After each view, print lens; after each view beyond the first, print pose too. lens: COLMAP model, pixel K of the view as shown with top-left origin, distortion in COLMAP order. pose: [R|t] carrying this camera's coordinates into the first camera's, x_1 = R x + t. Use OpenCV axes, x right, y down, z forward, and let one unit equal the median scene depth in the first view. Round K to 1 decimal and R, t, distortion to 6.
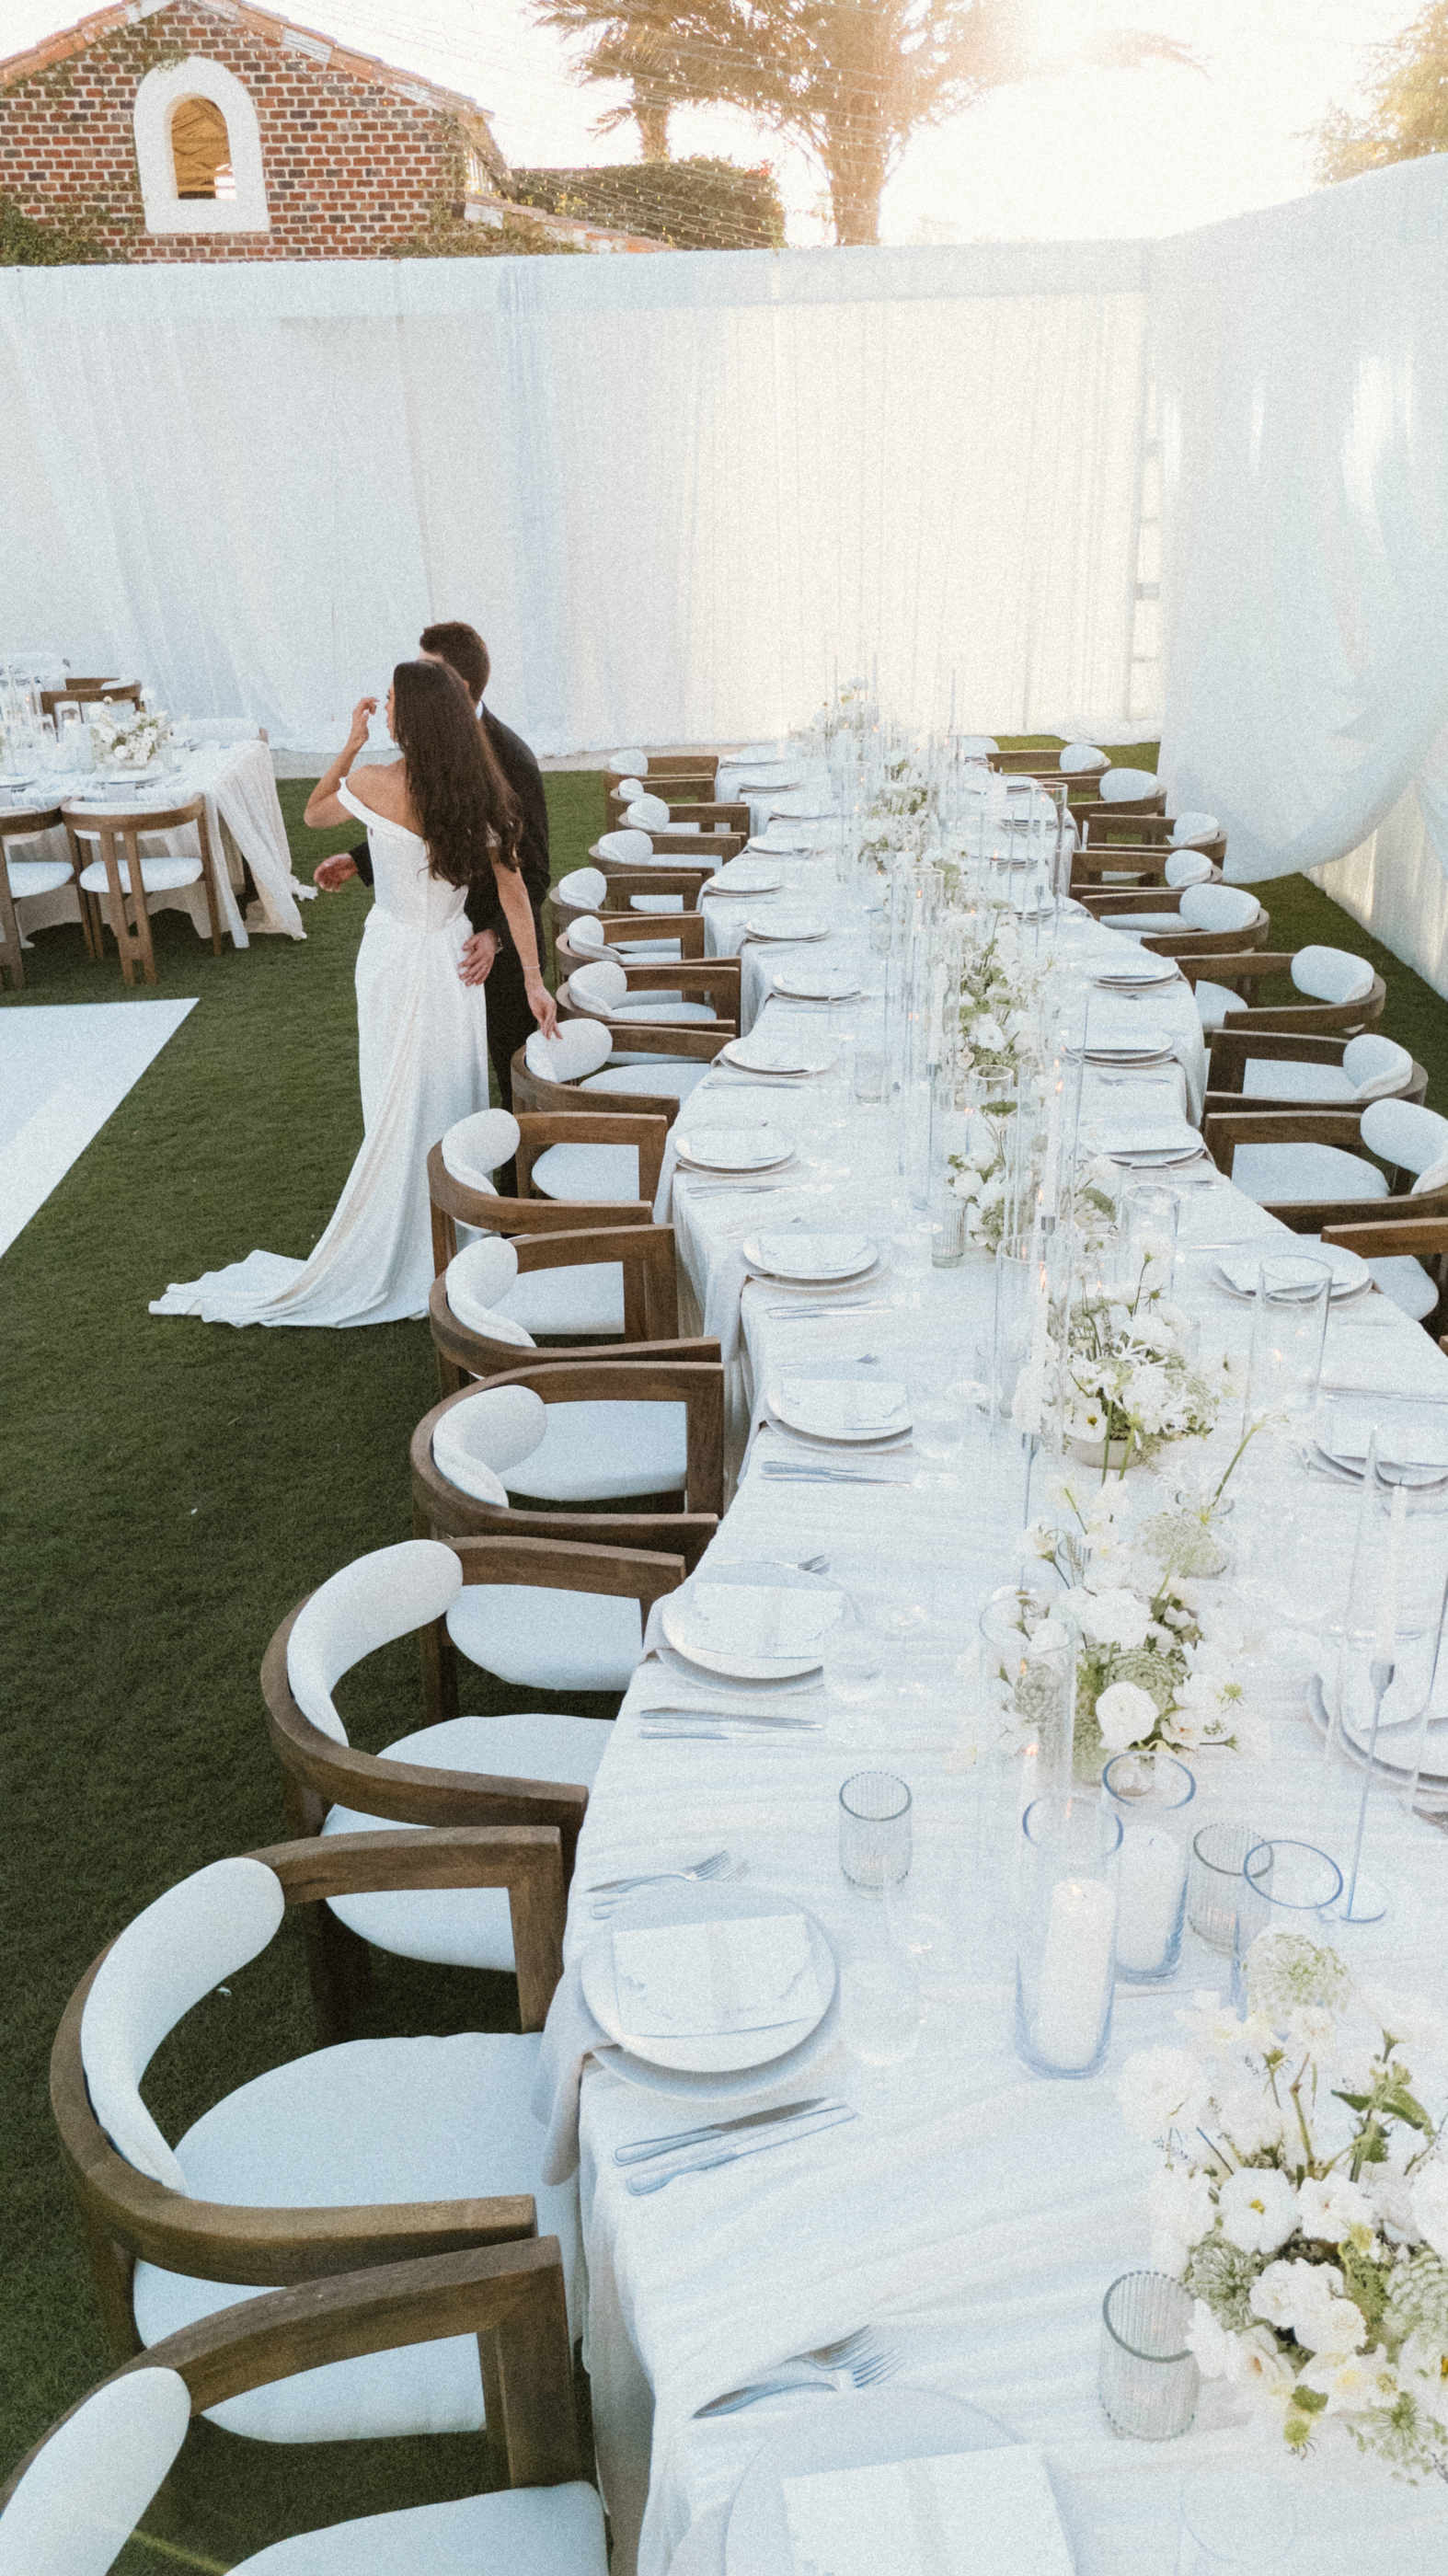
lens RADIAL K [[1901.8, 0, 724.0], [0, 1901.8, 1288.0], [0, 0, 1]] dist [0.072845, -0.078012]
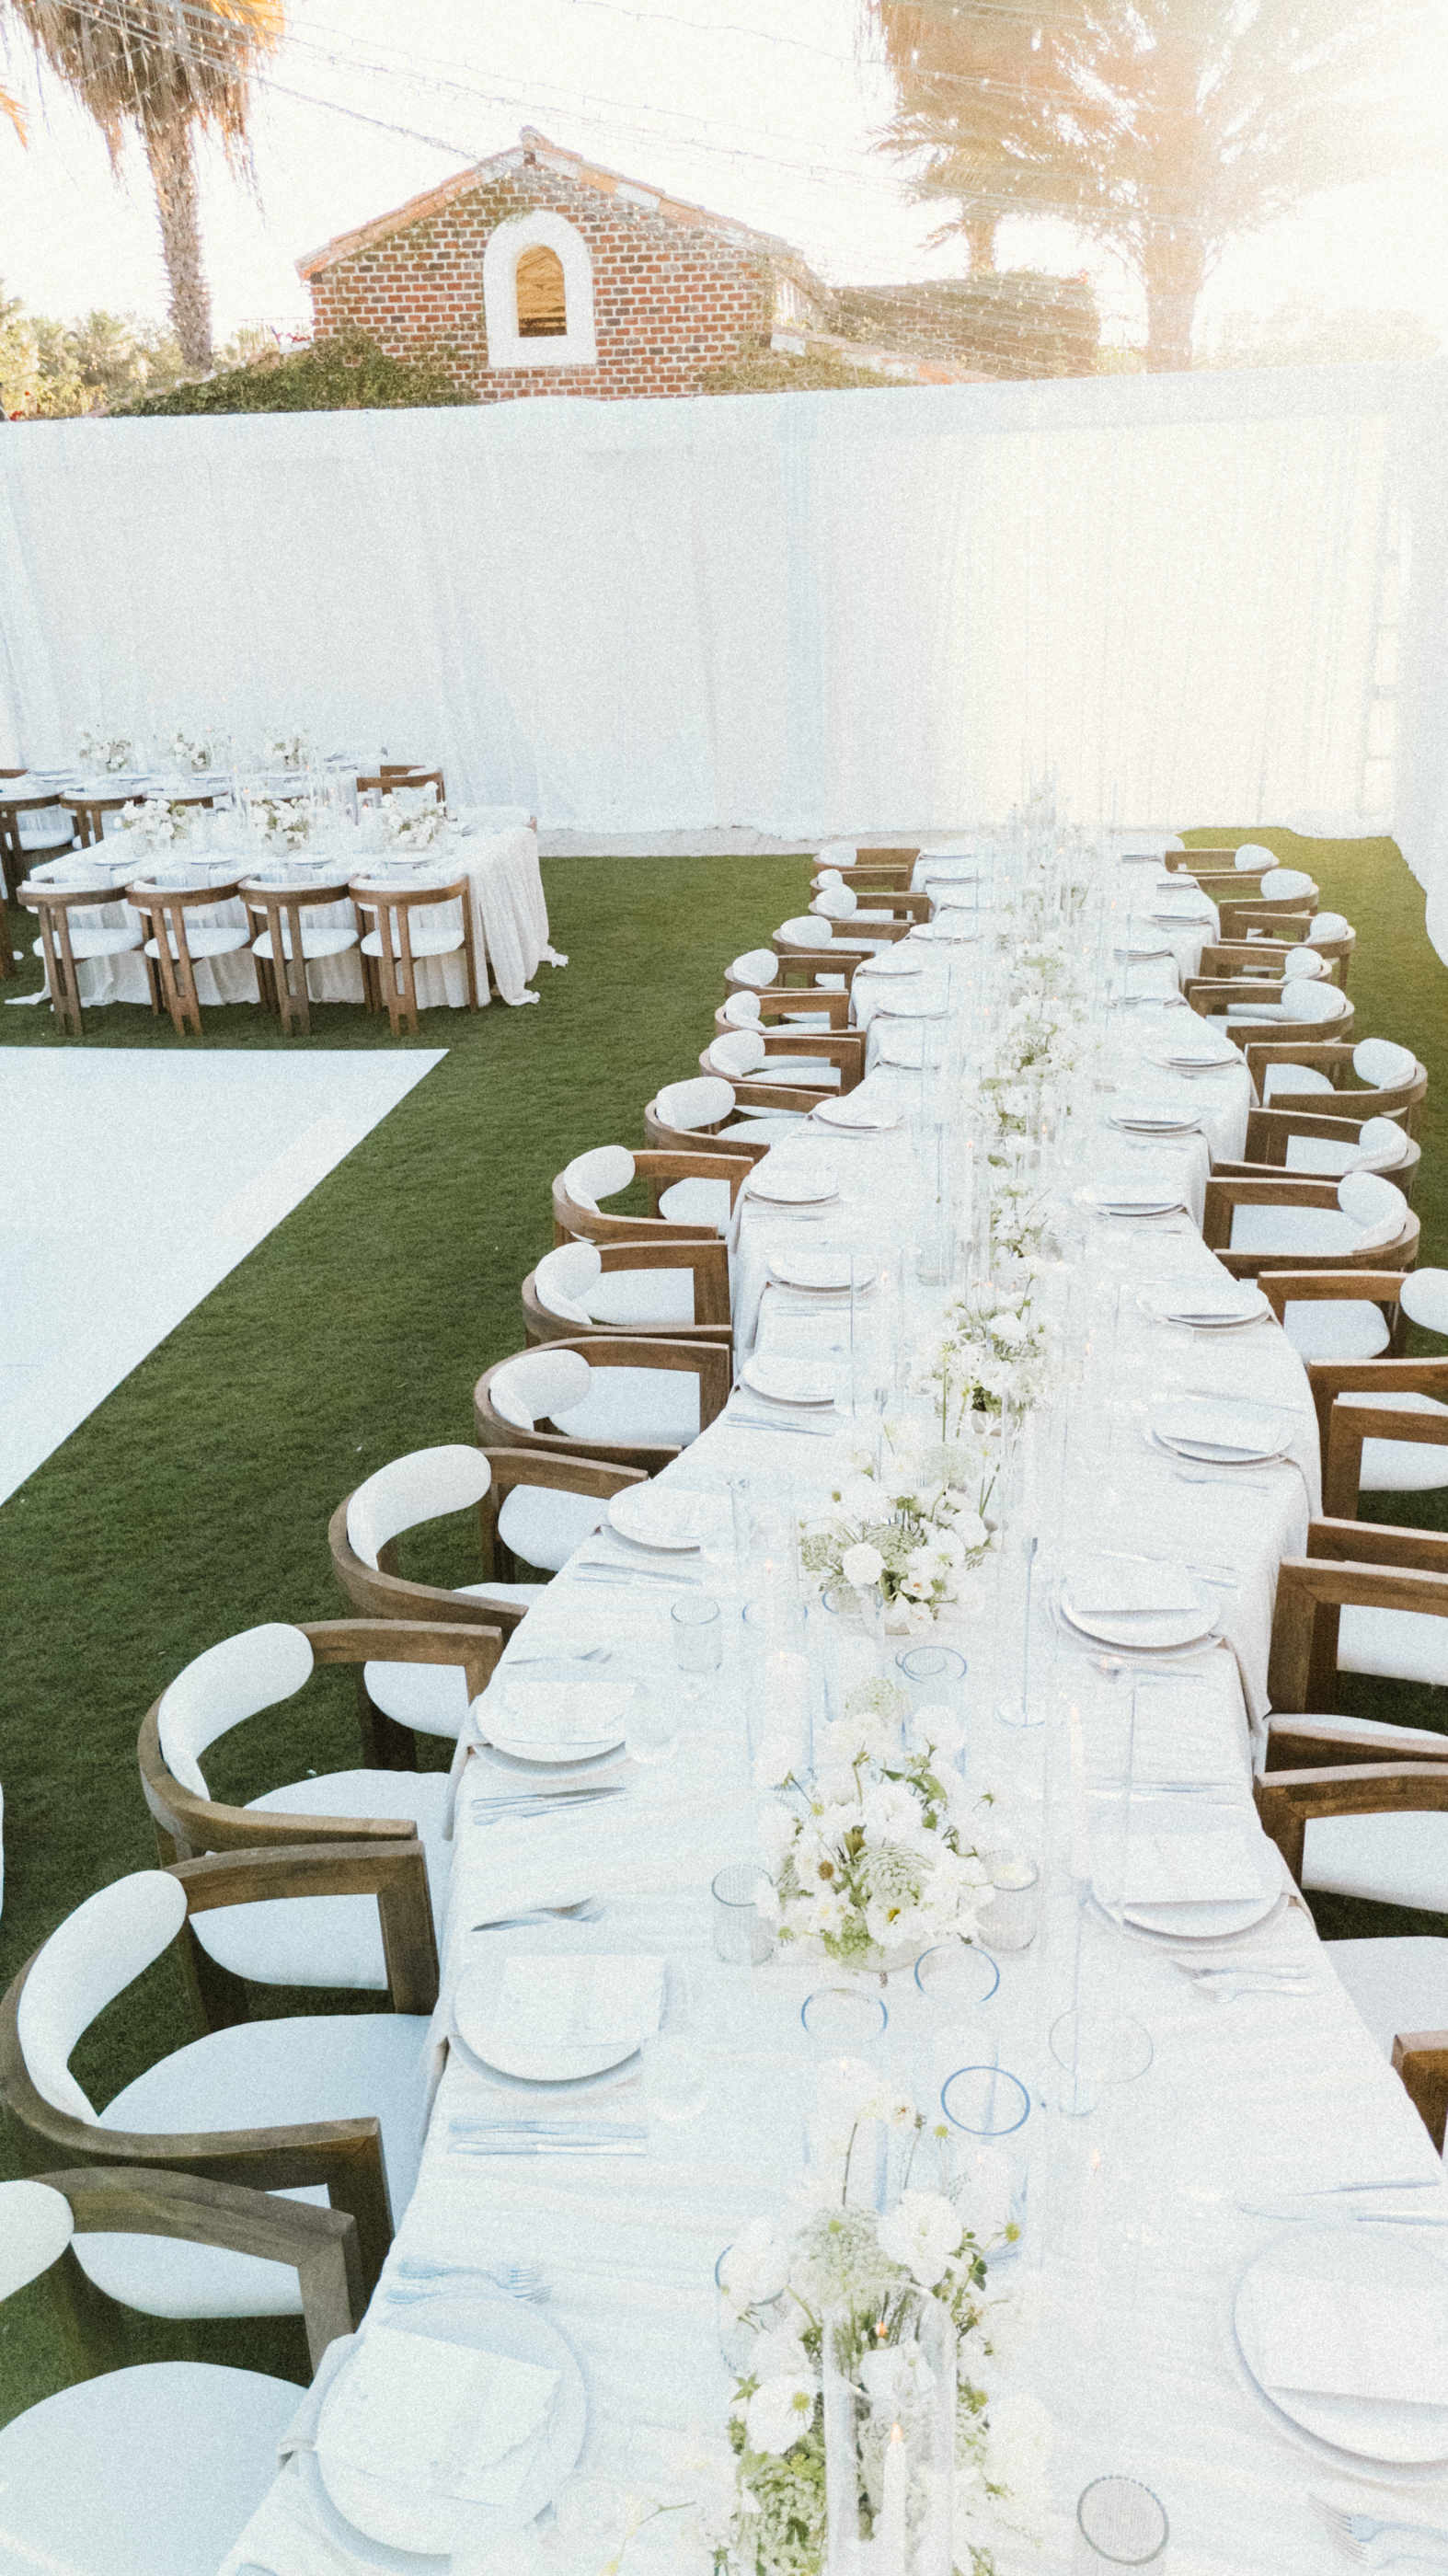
lens RADIAL K [[1901.8, 0, 724.0], [0, 1901.8, 1288.0], [0, 0, 1]] dist [0.072845, -0.078012]
pose [[0.985622, 0.057650, -0.158828, 0.080602], [-0.062739, 0.997659, -0.027207, 0.014779], [0.156888, 0.036780, 0.986931, -0.111311]]
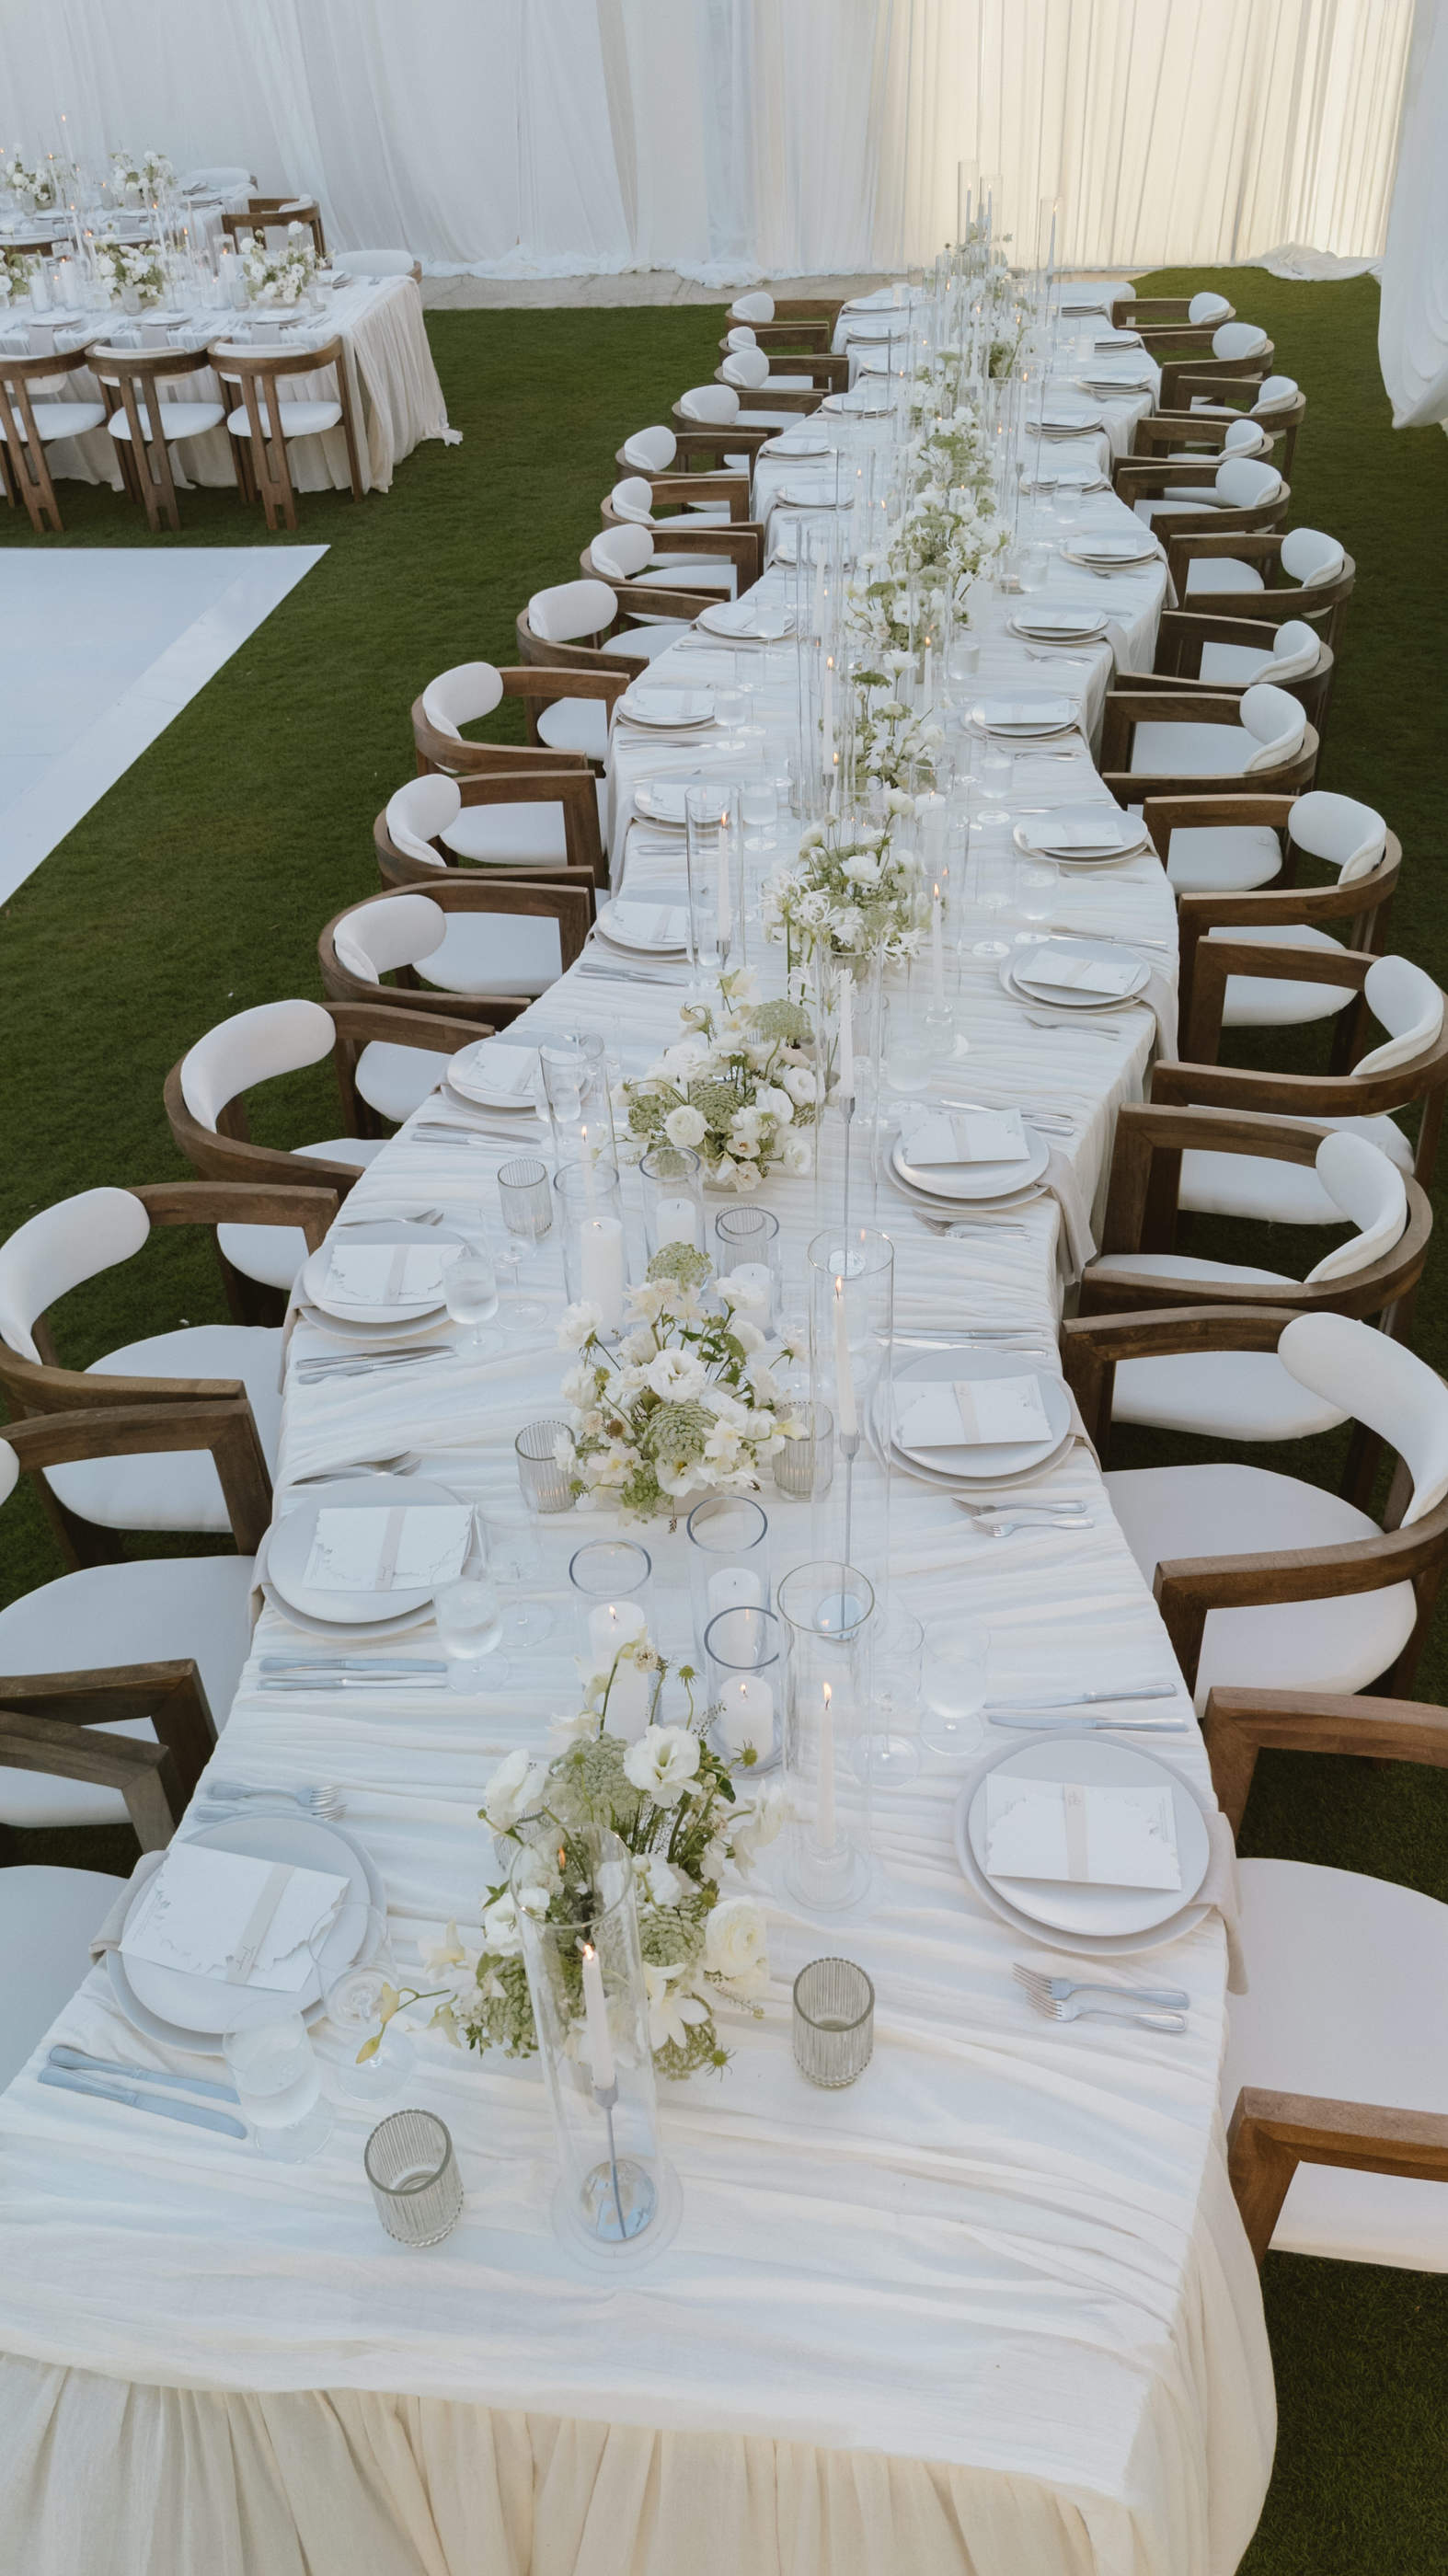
lens RADIAL K [[1908.5, 0, 724.0], [0, 1908.5, 1288.0], [0, 0, 1]] dist [0.060276, -0.065279]
pose [[0.989321, 0.077763, -0.123277, 0.105984], [-0.049071, 0.974115, 0.220661, 0.005939], [0.137245, -0.212255, 0.967529, -0.101663]]
